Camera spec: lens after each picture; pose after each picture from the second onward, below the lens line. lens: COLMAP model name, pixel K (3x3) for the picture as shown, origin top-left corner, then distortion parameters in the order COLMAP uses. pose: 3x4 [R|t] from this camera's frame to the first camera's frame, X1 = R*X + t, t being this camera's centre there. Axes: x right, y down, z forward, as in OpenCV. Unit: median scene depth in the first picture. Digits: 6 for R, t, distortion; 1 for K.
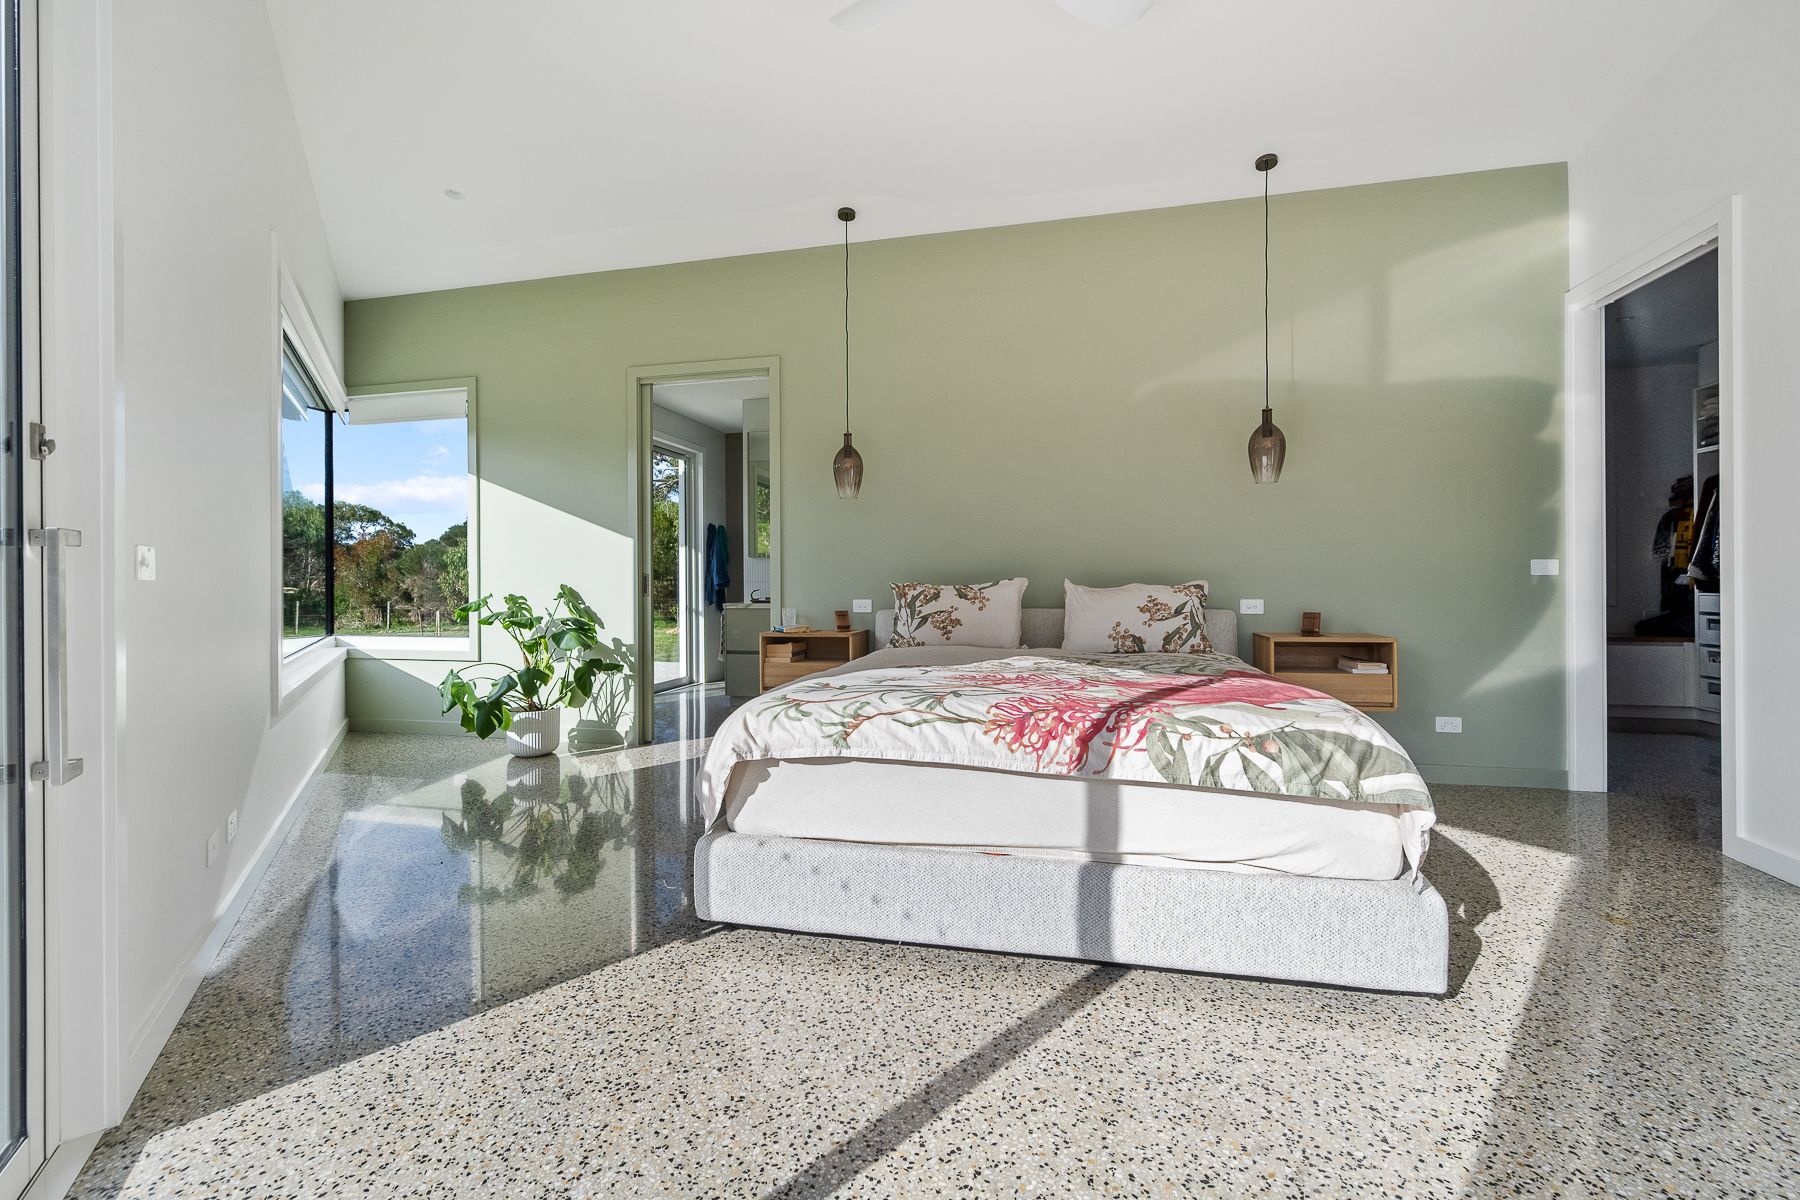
lens RADIAL K [[751.1, 0, 904.6], [0, 751.1, 583.1], [0, 0, 1]] dist [0.000429, 0.000226]
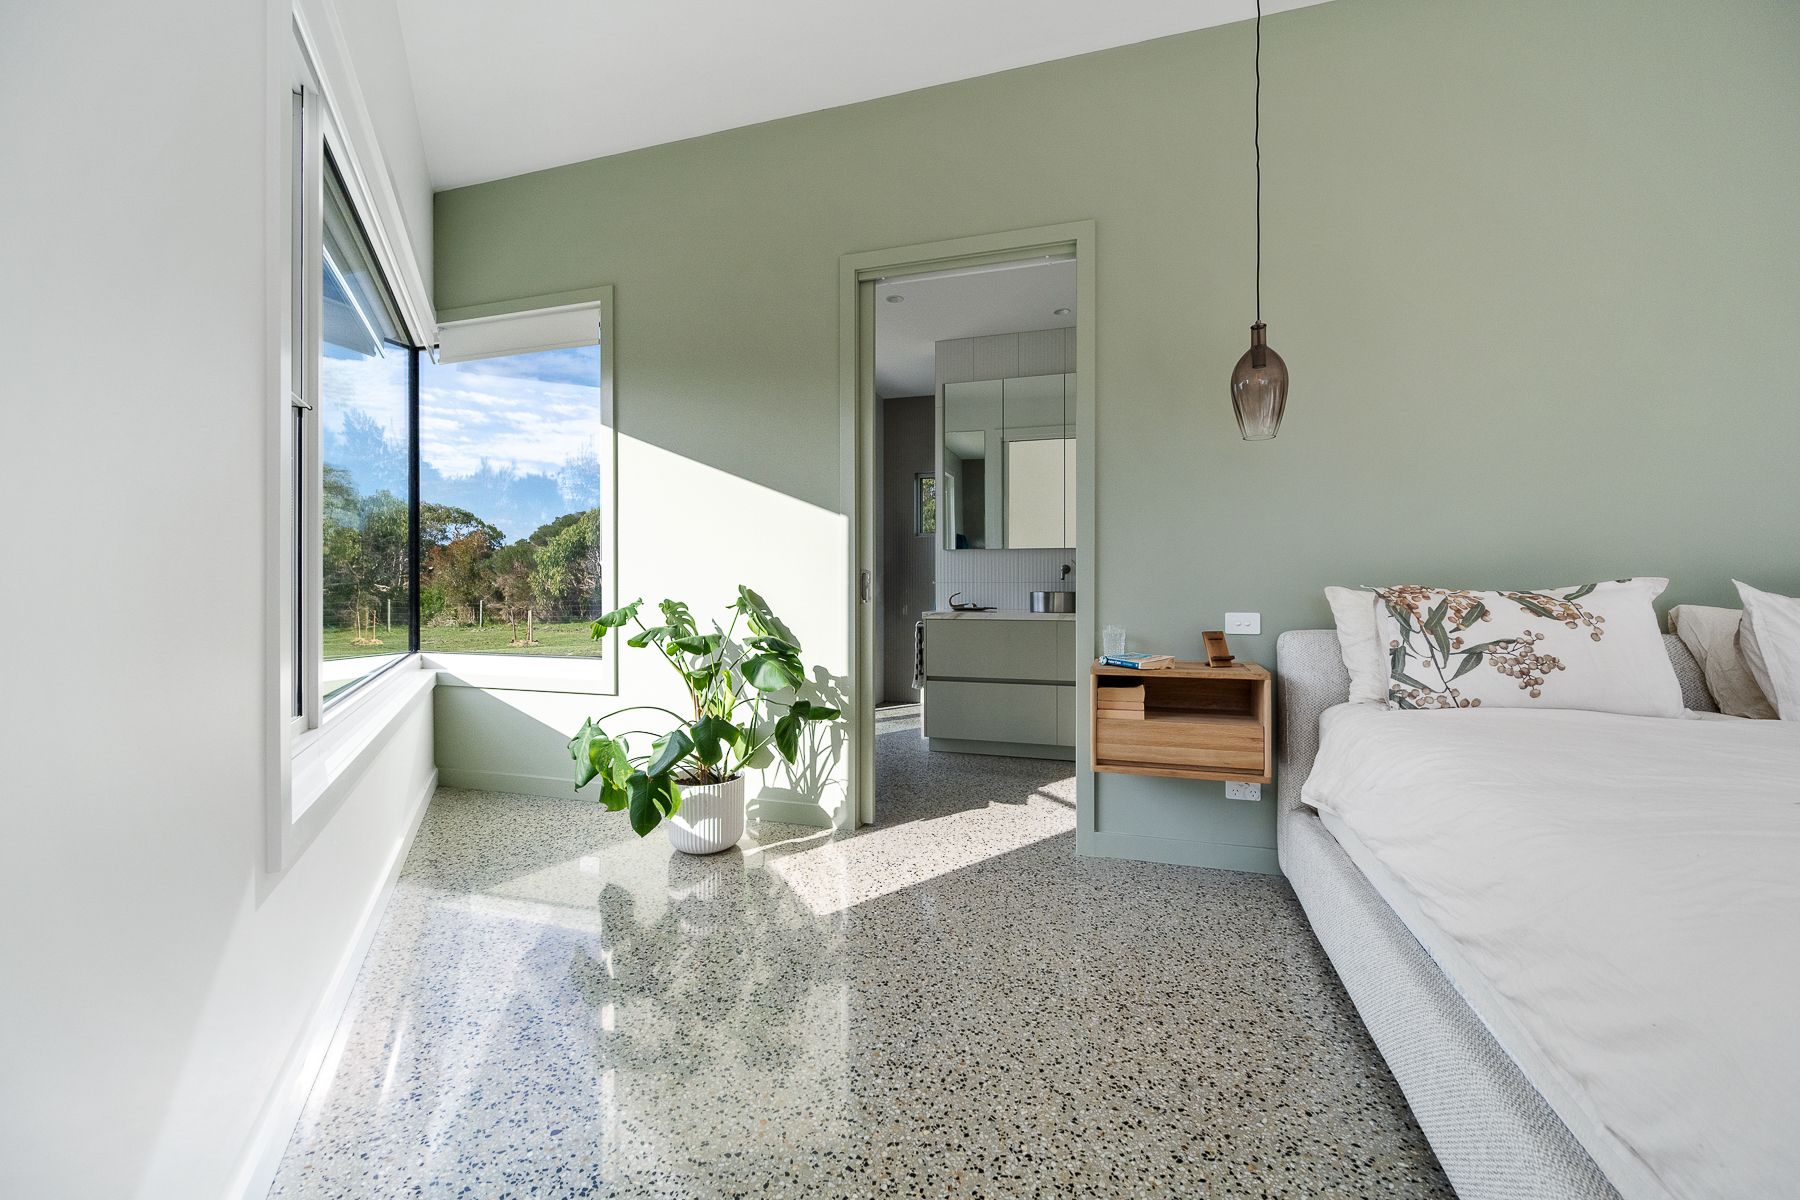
lens RADIAL K [[739.7, 0, 906.6], [0, 739.7, 587.4], [0, 0, 1]] dist [0.000603, 0.000247]
pose [[0.996884, 0.004944, -0.078720, -0.287065], [-0.004599, 0.999979, 0.004561, 0.000056], [0.078741, -0.004185, 0.996886, 0.397940]]
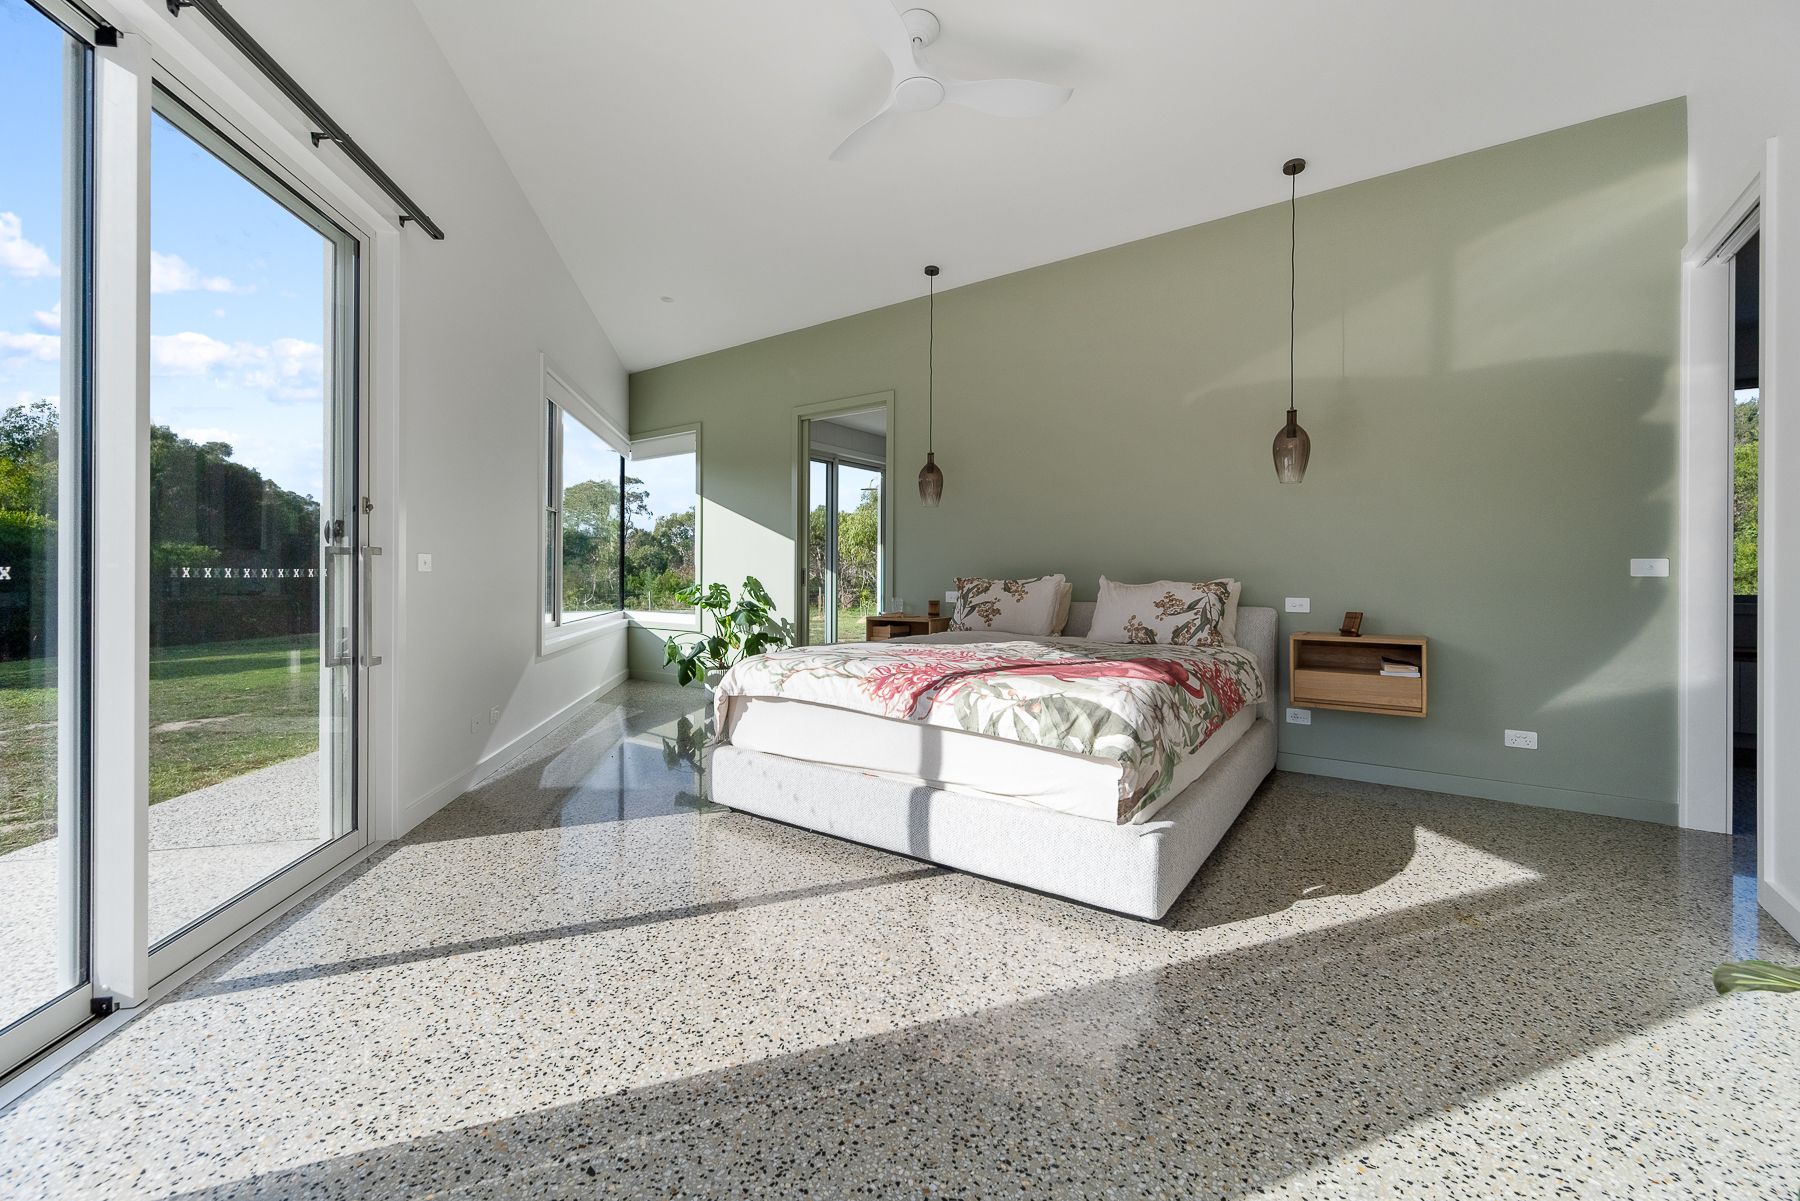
lens RADIAL K [[738.8, 0, 899.3], [0, 738.8, 578.2], [0, 0, 1]] dist [0.000181, -0.000144]
pose [[0.922742, 0.011338, -0.385251, 0.322551], [-0.010774, 0.999935, 0.003623, -0.002171], [0.385267, 0.000808, 0.922805, -0.106574]]
